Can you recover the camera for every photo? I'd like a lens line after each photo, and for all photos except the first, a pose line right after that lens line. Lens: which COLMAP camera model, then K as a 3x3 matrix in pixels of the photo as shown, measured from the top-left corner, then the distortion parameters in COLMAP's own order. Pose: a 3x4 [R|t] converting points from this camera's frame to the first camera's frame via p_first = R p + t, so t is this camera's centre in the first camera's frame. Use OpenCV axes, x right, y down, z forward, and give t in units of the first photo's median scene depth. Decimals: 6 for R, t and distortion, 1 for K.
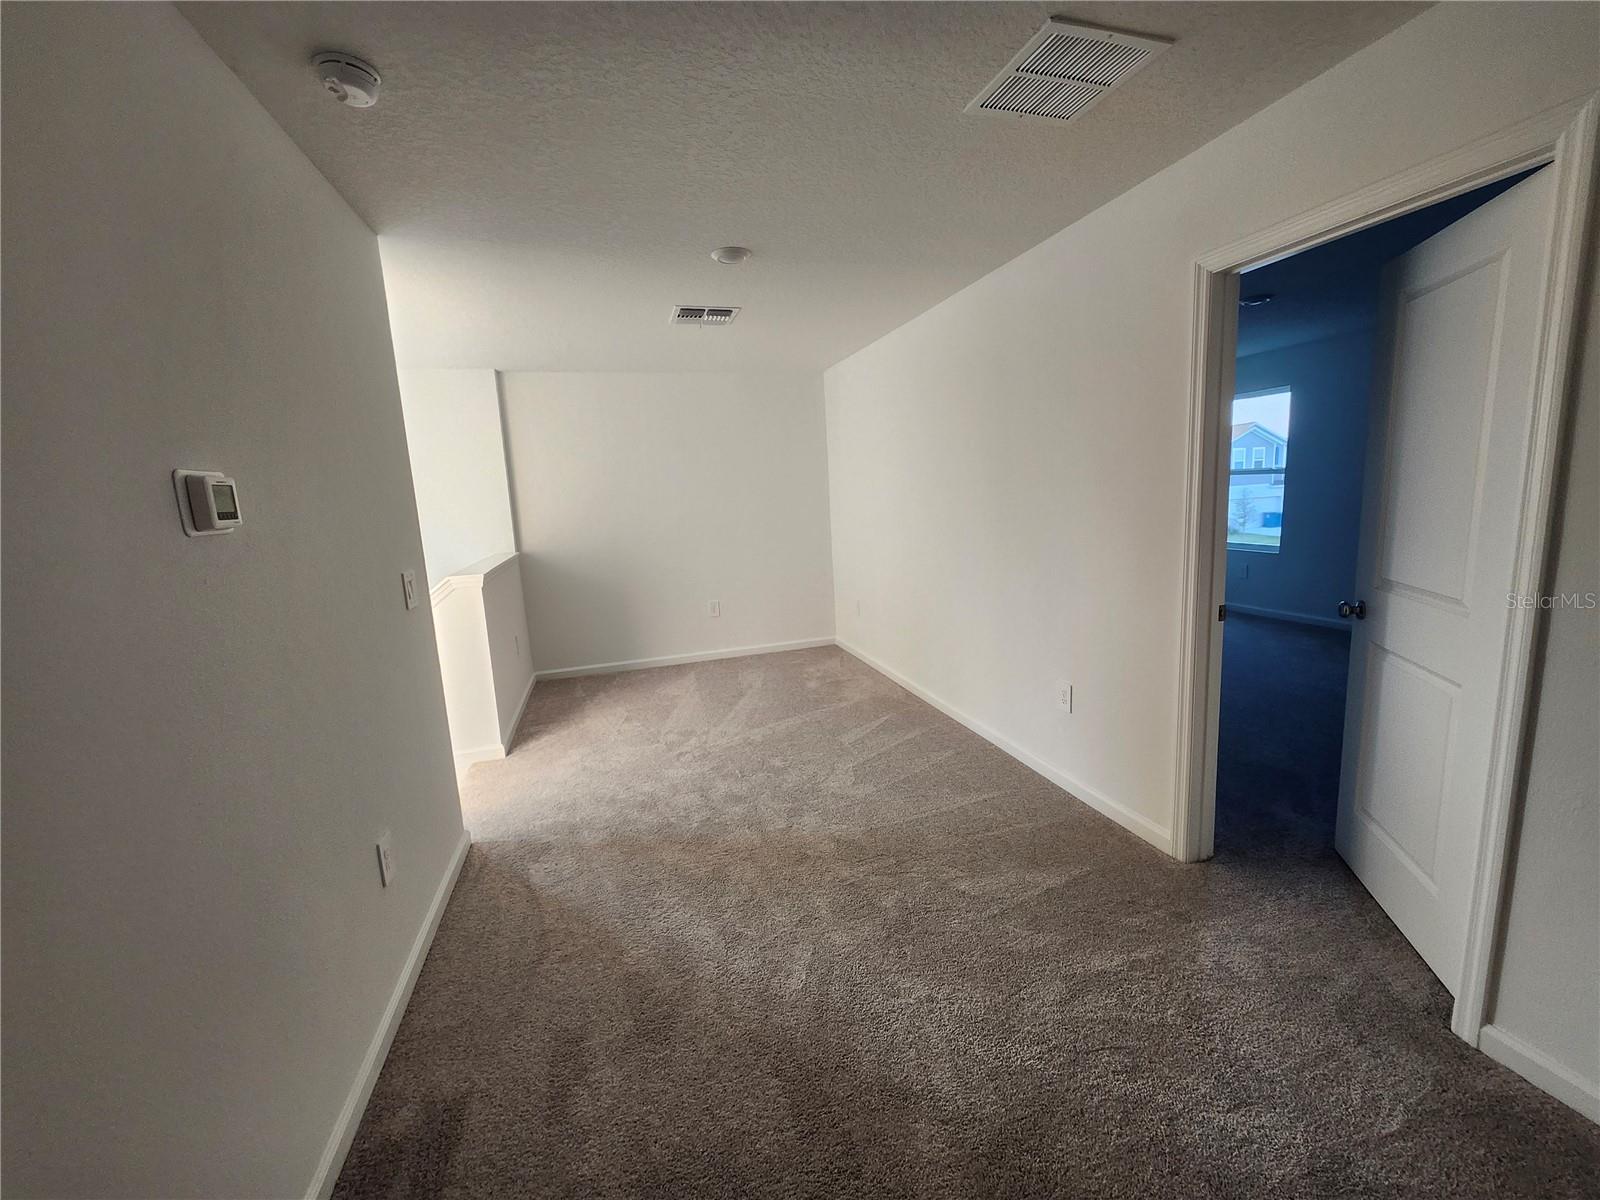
lens RADIAL K [[631.9, 0, 800.2], [0, 631.9, 587.2], [0, 0, 1]] dist [-0.000061, -0.000409]
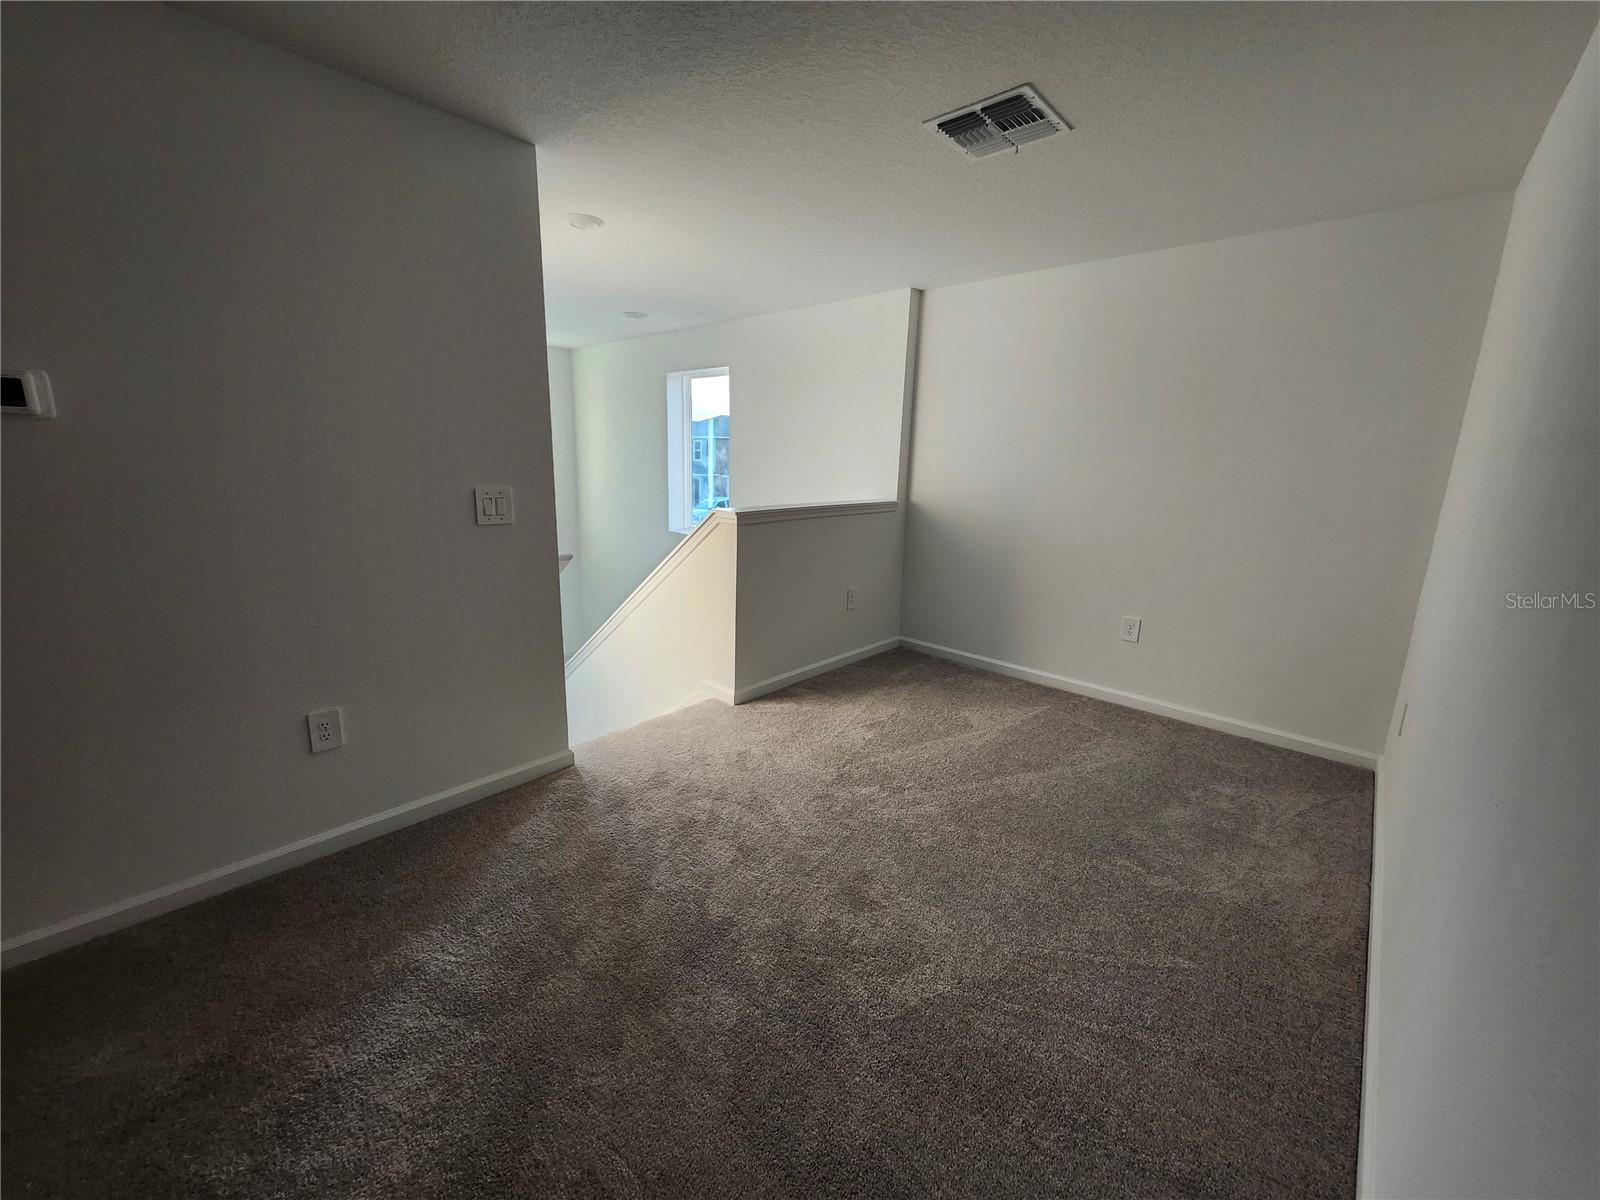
lens RADIAL K [[631.9, 0, 800.2], [0, 631.9, 587.2], [0, 0, 1]] dist [-0.000061, -0.000409]
pose [[0.507688, 0.244937, -0.825990, 0.280390], [-0.184854, 0.967376, 0.173244, -0.074361], [0.841476, 0.064734, 0.536403, 0.473465]]
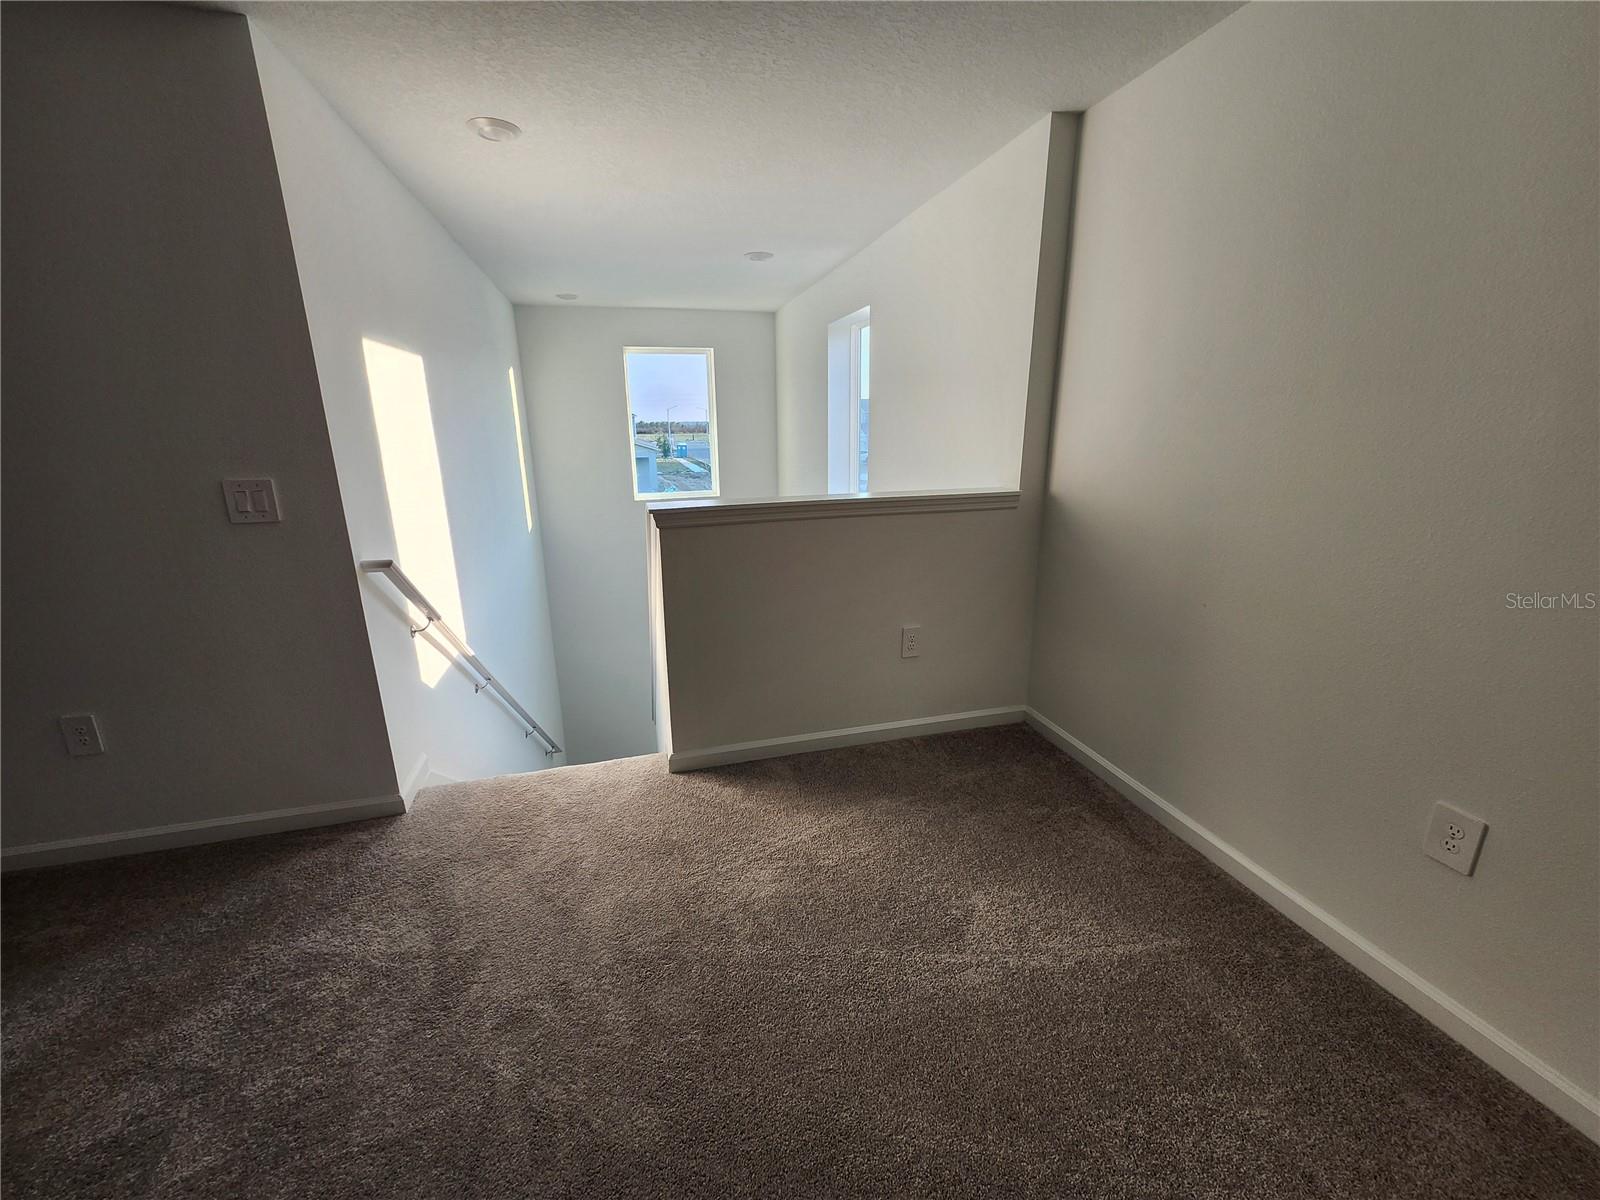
lens RADIAL K [[631.9, 0, 800.2], [0, 631.9, 587.2], [0, 0, 1]] dist [-0.000061, -0.000409]
pose [[-0.034514, 0.308879, -0.950475, 0.110248], [-0.139155, 0.940292, 0.310623, -0.135866], [0.989669, 0.142985, 0.010528, 0.935410]]
